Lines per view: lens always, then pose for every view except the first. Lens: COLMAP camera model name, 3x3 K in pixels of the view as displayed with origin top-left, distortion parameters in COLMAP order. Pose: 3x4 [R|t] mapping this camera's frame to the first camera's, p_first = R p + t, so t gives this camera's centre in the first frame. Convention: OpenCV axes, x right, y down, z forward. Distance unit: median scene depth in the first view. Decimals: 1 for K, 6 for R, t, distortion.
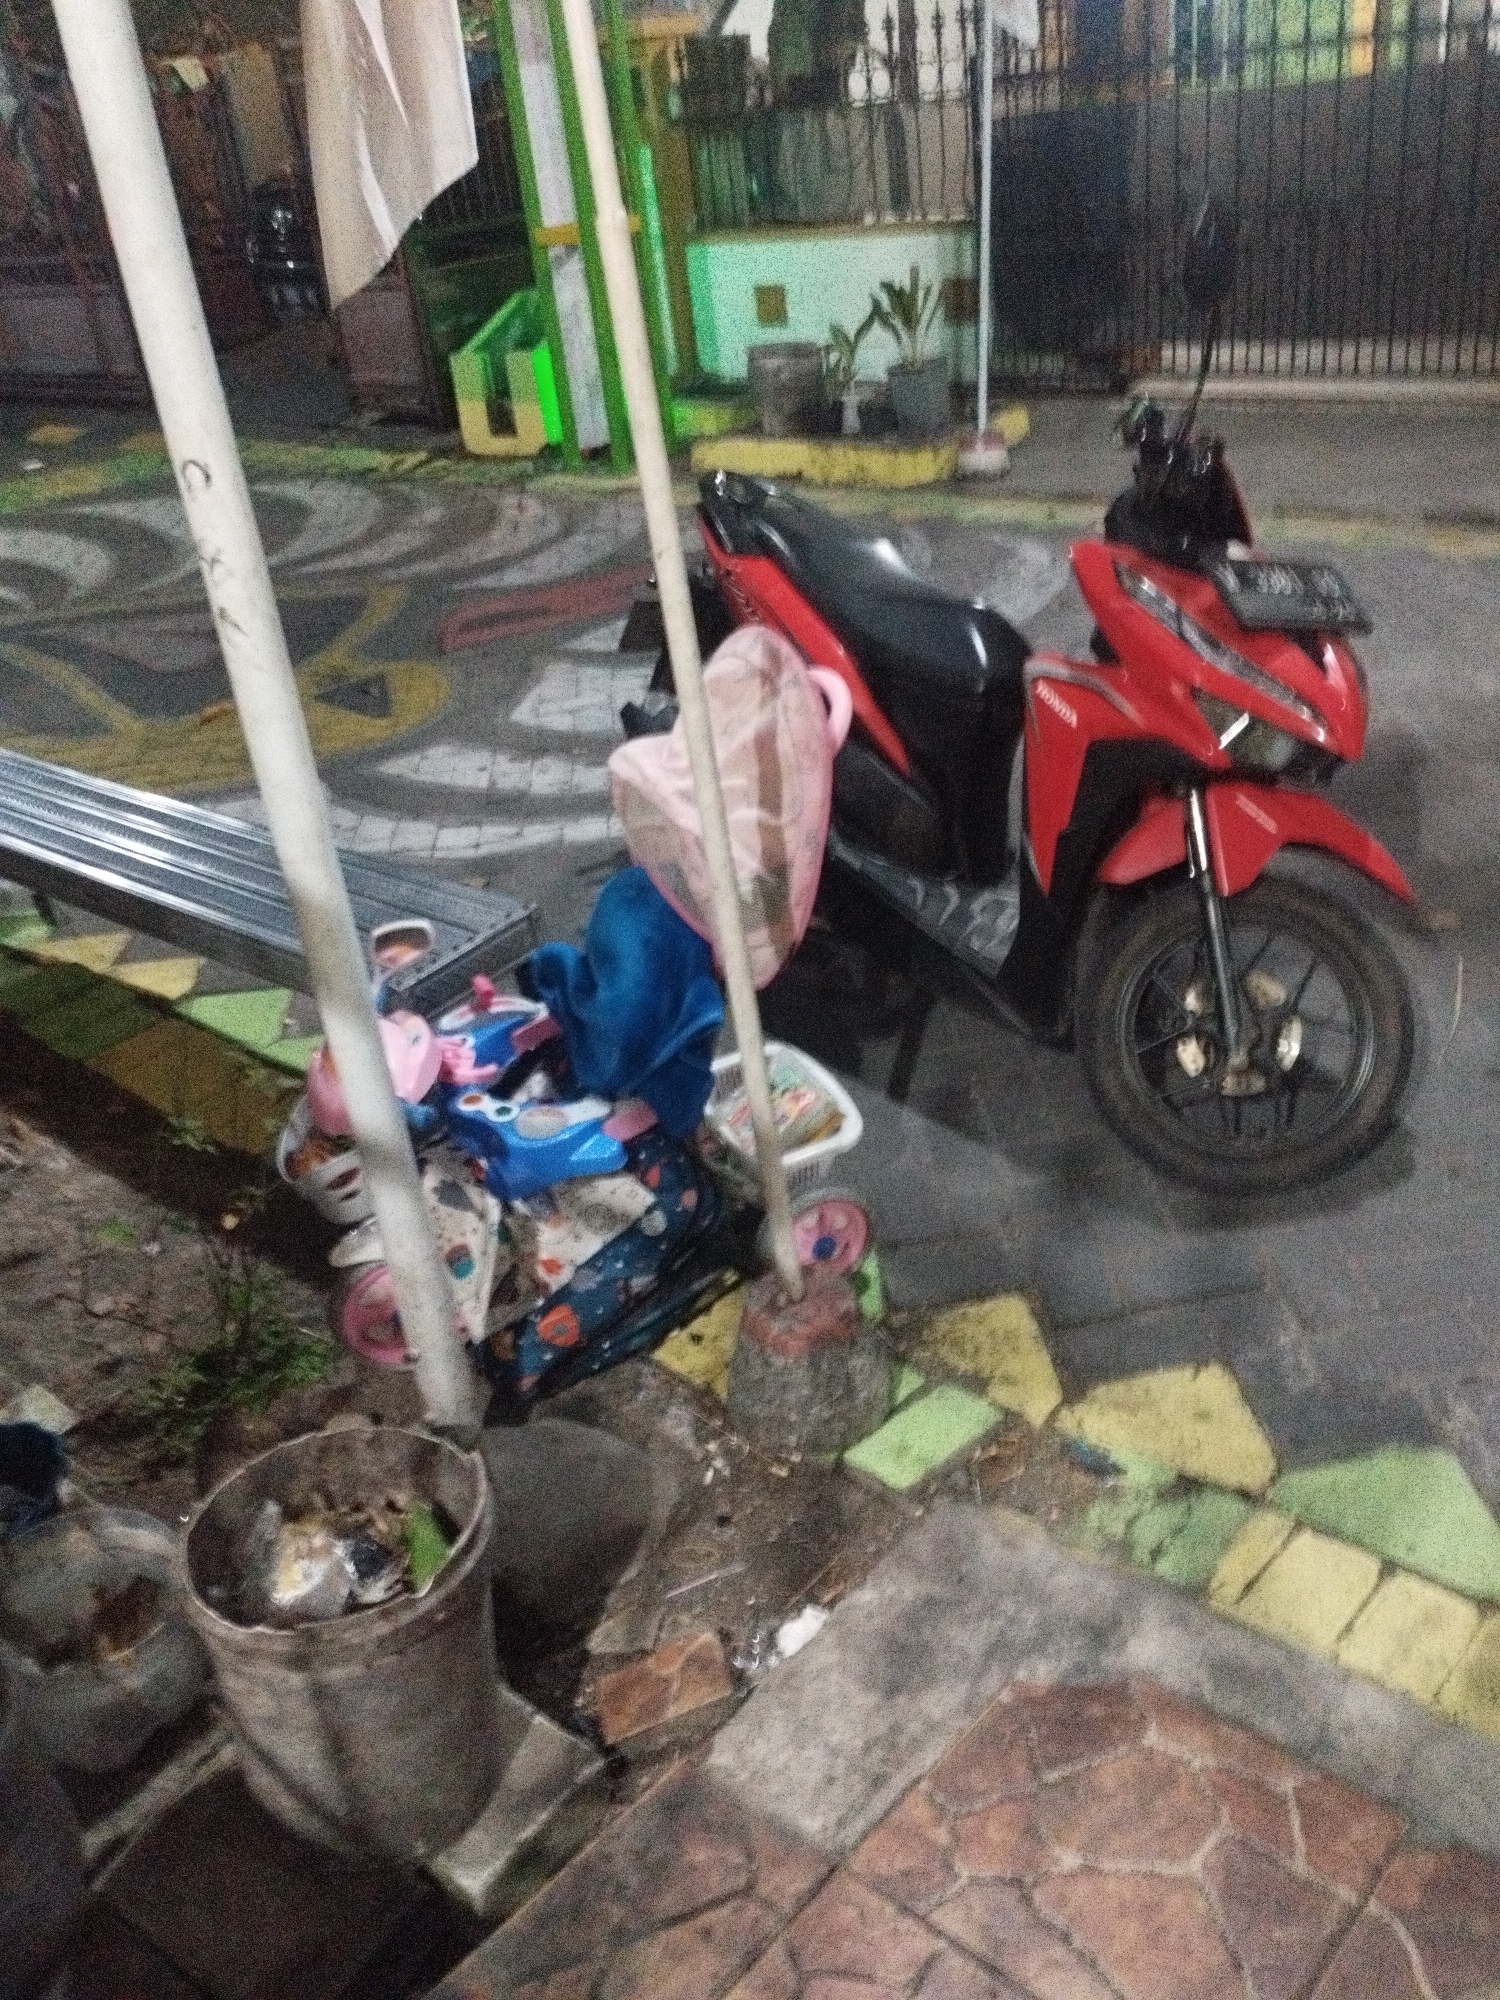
lens RADIAL K [[1638.6, 0, 783.1], [0, 1638.6, 993.8], [0, 0, 1]] dist [0.002727, 0.000338]
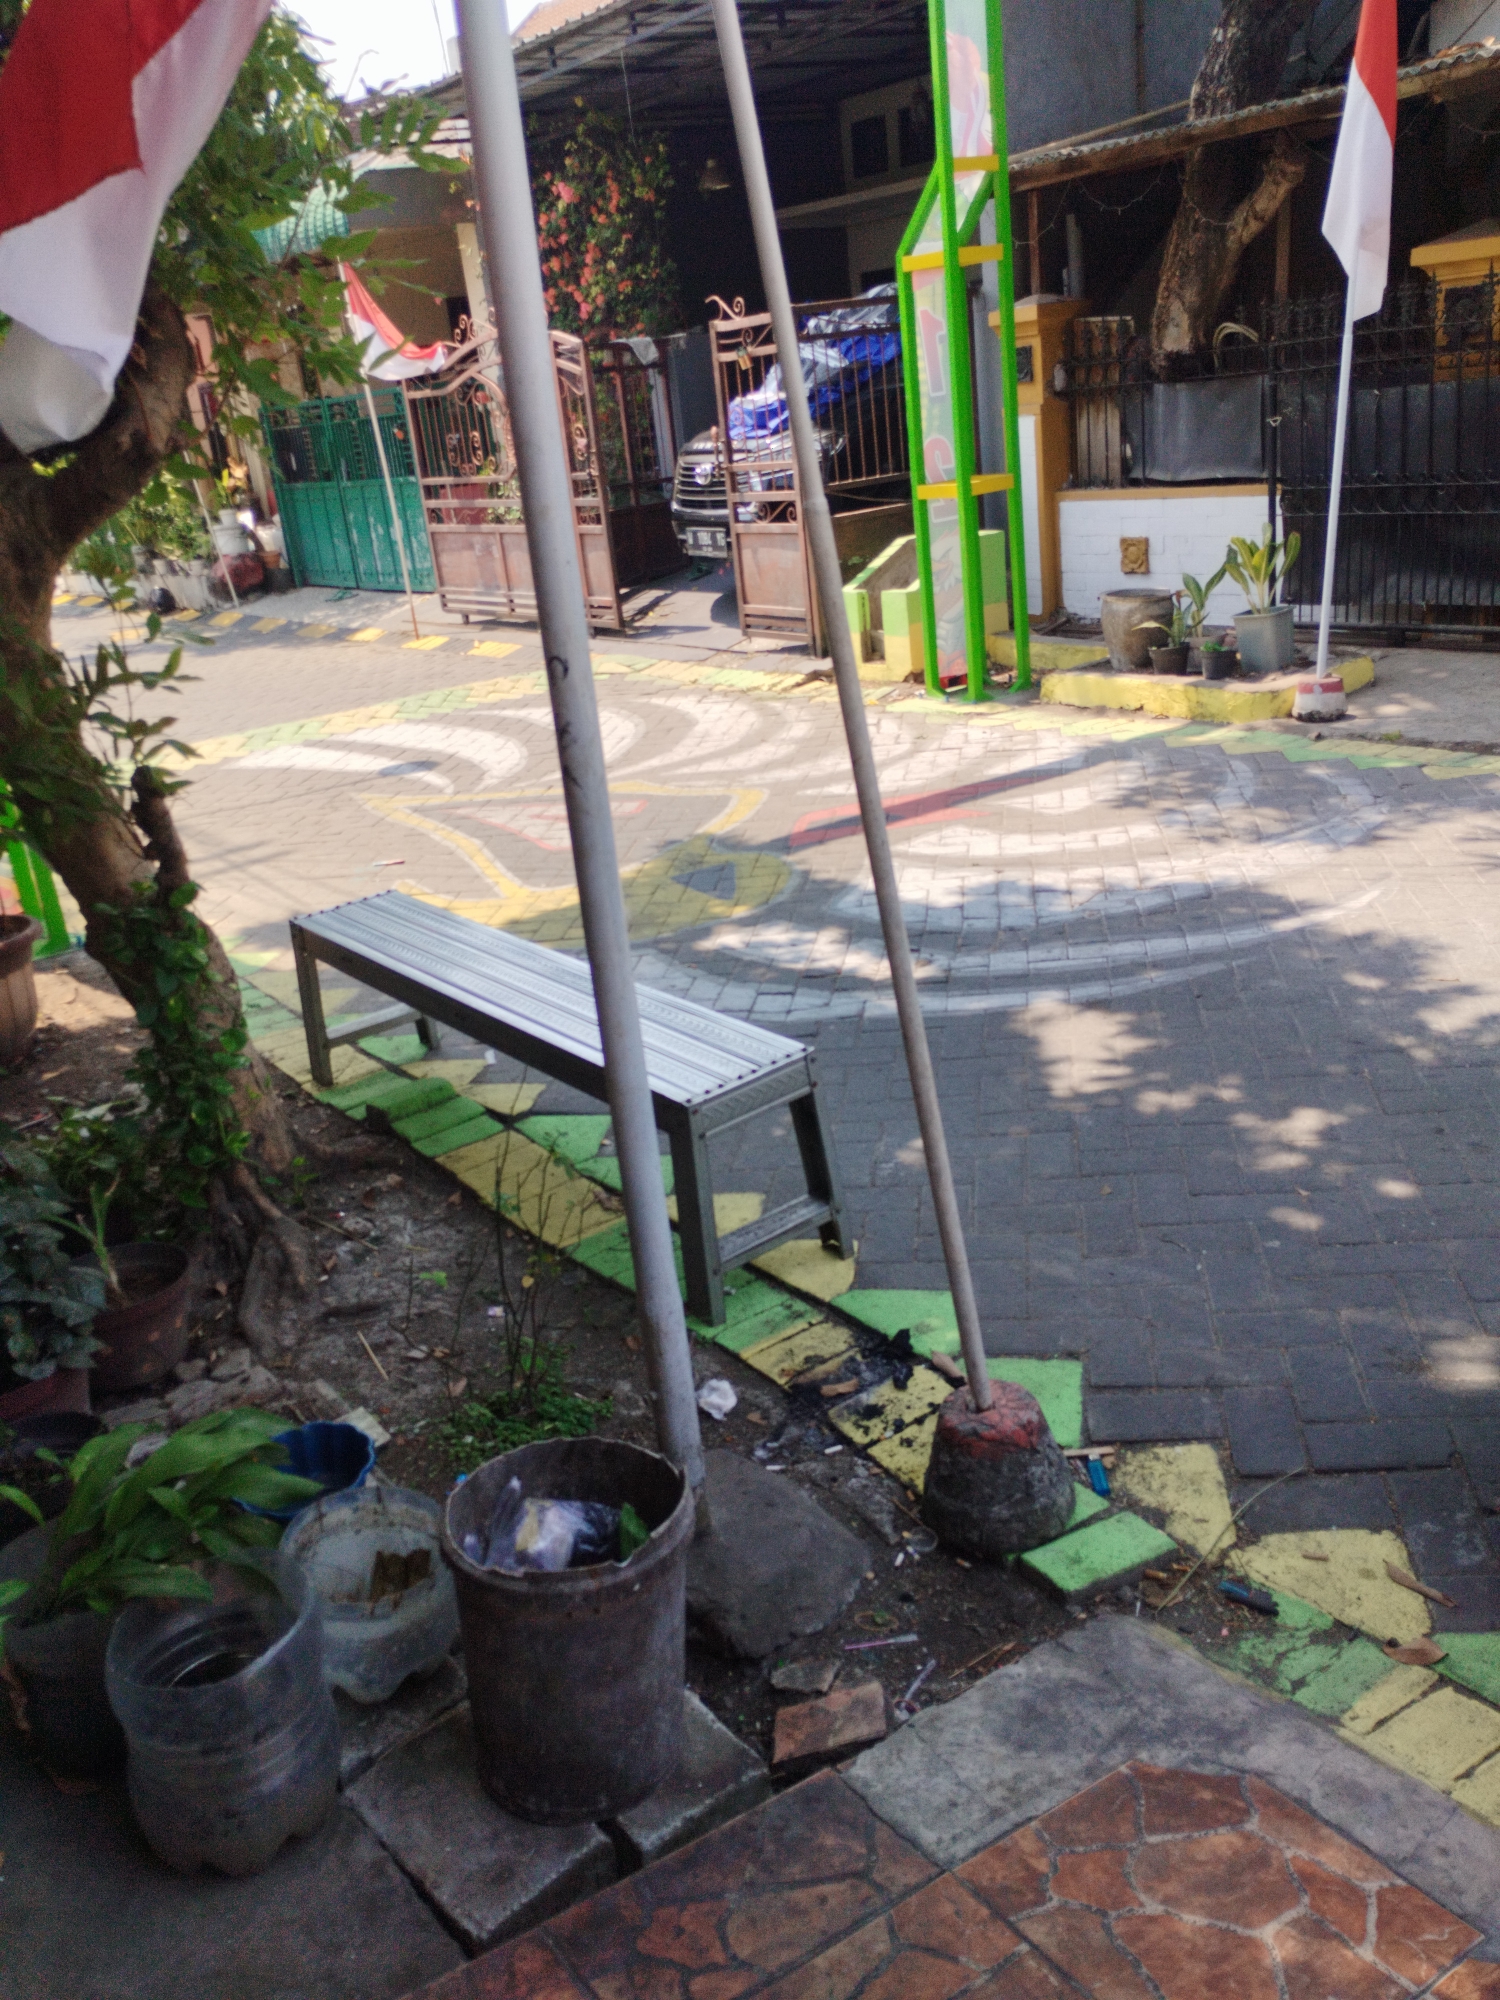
lens RADIAL K [[1638.6, 0, 783.1], [0, 1638.6, 993.8], [0, 0, 1]] dist [0.002727, 0.000338]
pose [[0.973383, 0.080903, -0.214432, 0.082732], [-0.108506, 0.986797, -0.120241, 0.054724], [0.201873, 0.140308, 0.969310, -0.150887]]
